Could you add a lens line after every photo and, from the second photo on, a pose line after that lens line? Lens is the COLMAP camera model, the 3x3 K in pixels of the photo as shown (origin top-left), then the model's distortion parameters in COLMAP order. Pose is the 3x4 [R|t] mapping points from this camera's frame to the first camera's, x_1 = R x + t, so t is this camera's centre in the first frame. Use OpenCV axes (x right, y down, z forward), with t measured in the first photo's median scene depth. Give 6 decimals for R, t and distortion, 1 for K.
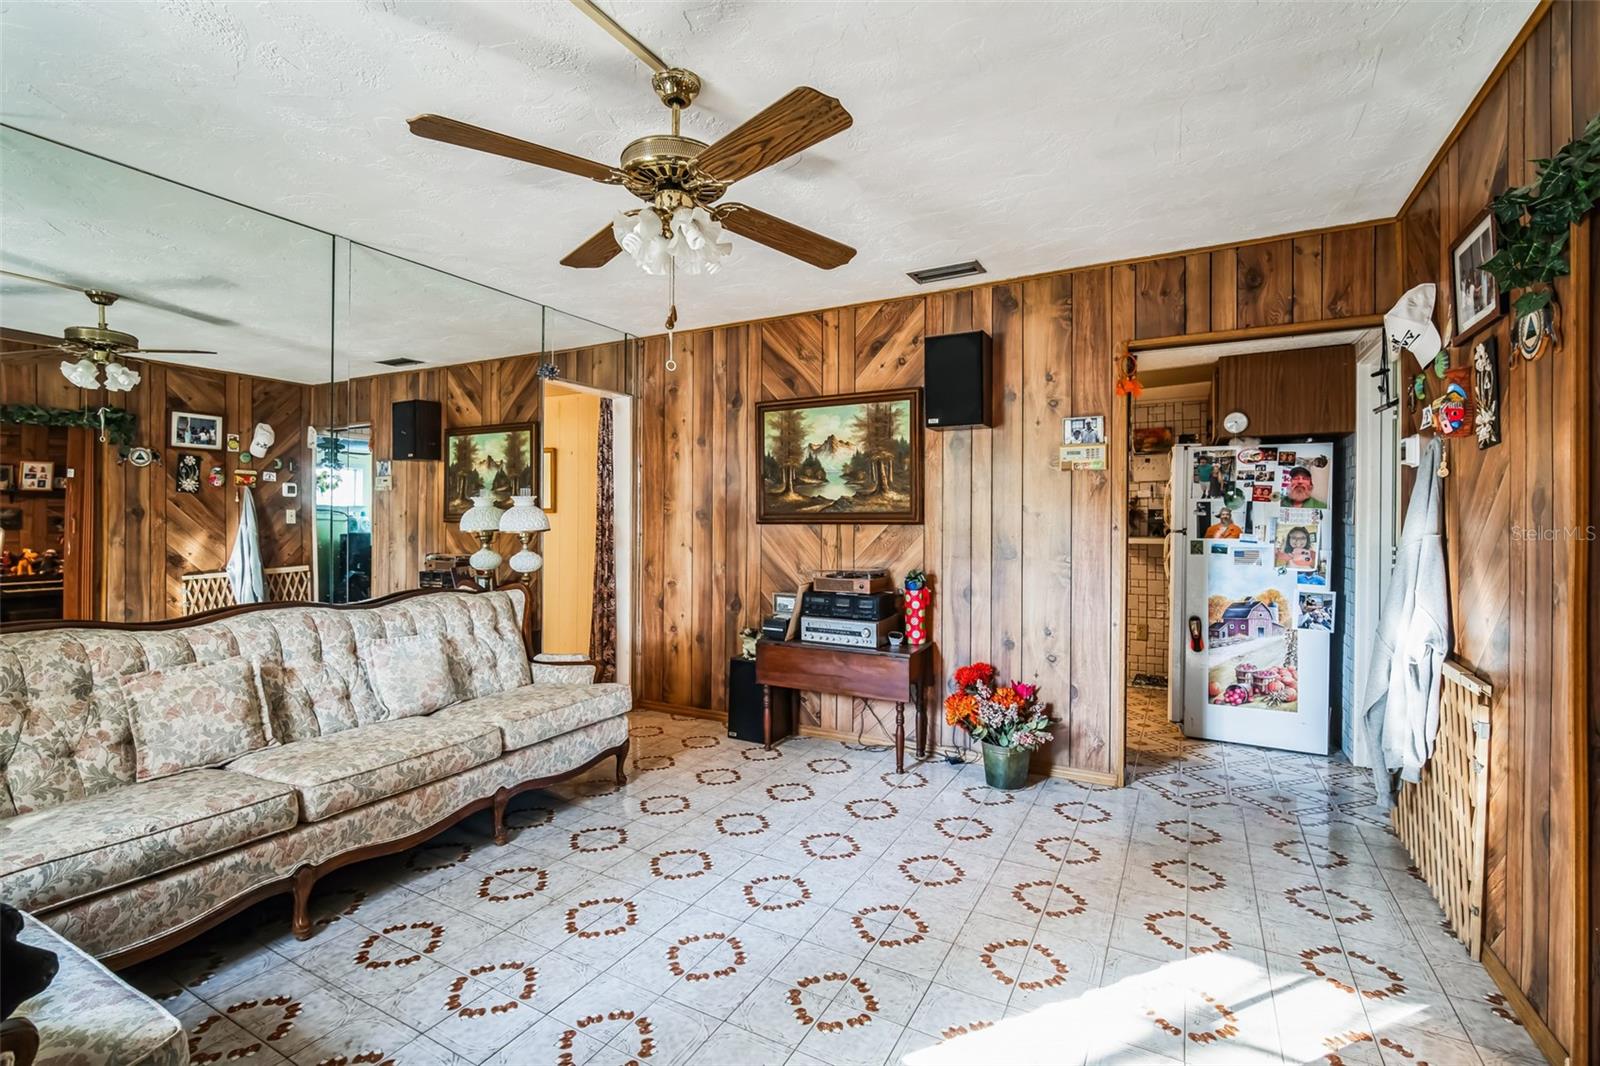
lens RADIAL K [[711.8, 0, 802.8], [0, 711.8, 528.9], [0, 0, 1]] dist [-0.011776, 0.002840]
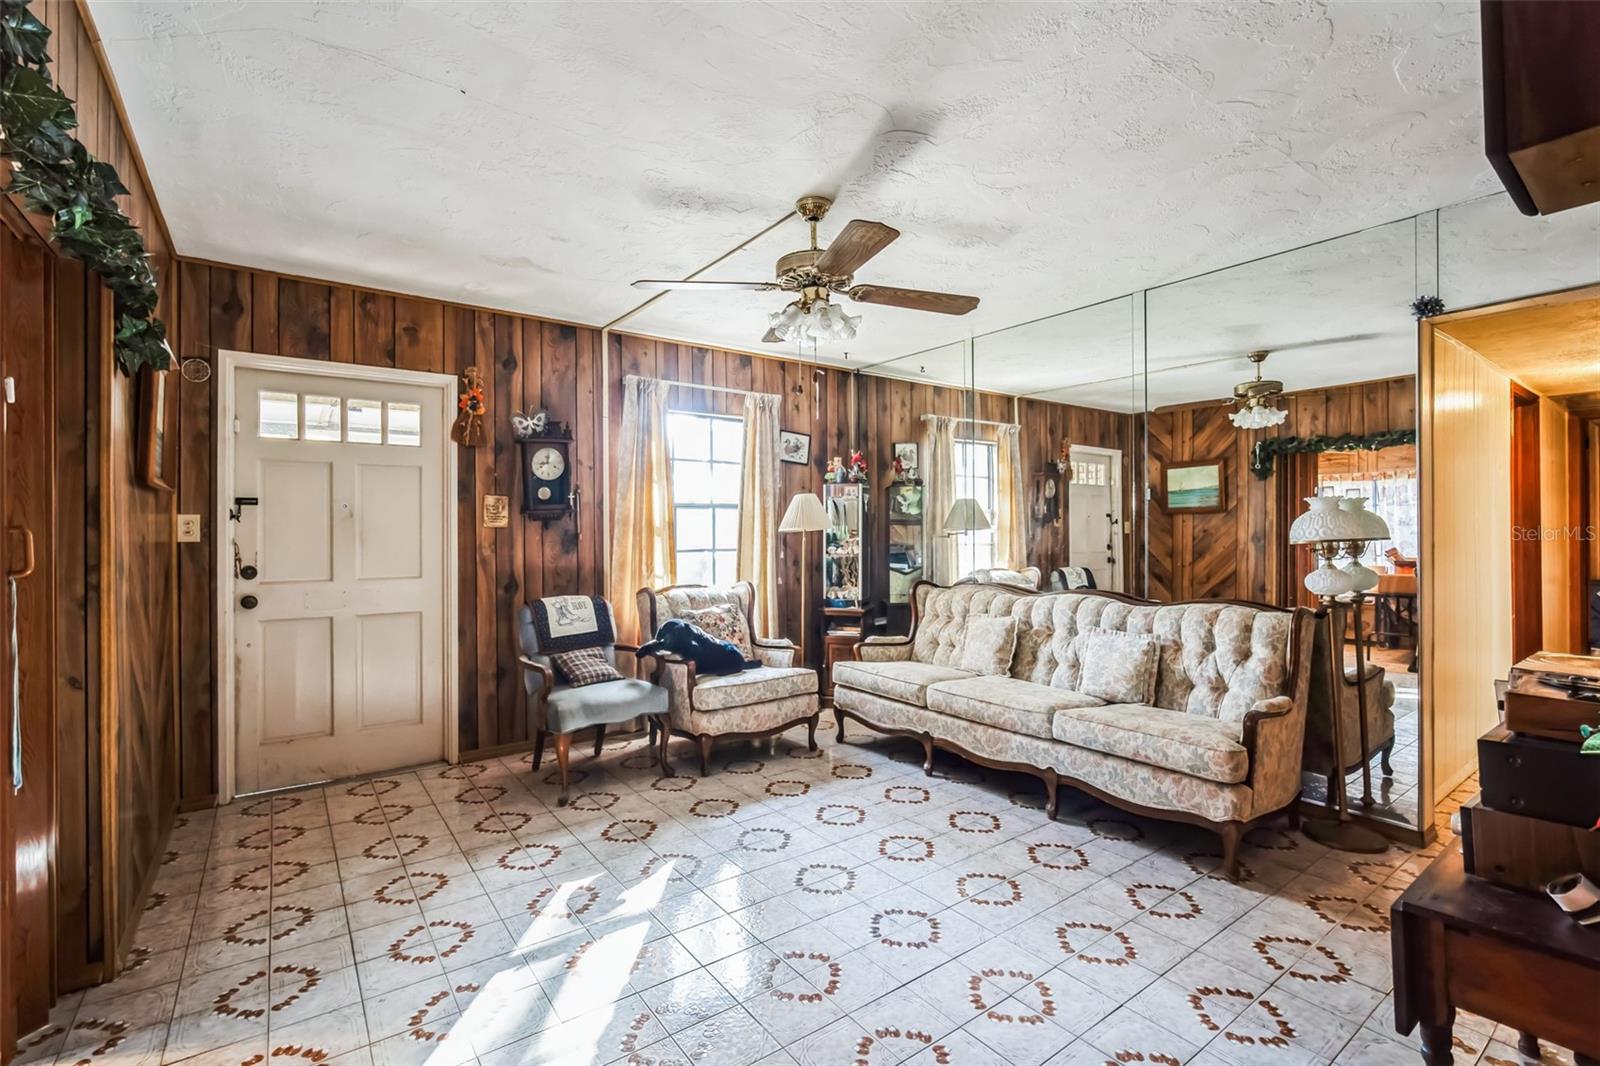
lens RADIAL K [[711.8, 0, 799.6], [0, 711.8, 530.3], [0, 0, 1]] dist [-0.011776, 0.002840]
pose [[-0.426540, 0.000255, -0.904469, 0.785281], [0.000426, 1.000000, 0.000081, -0.015272], [0.904469, -0.000351, -0.426540, 1.143684]]
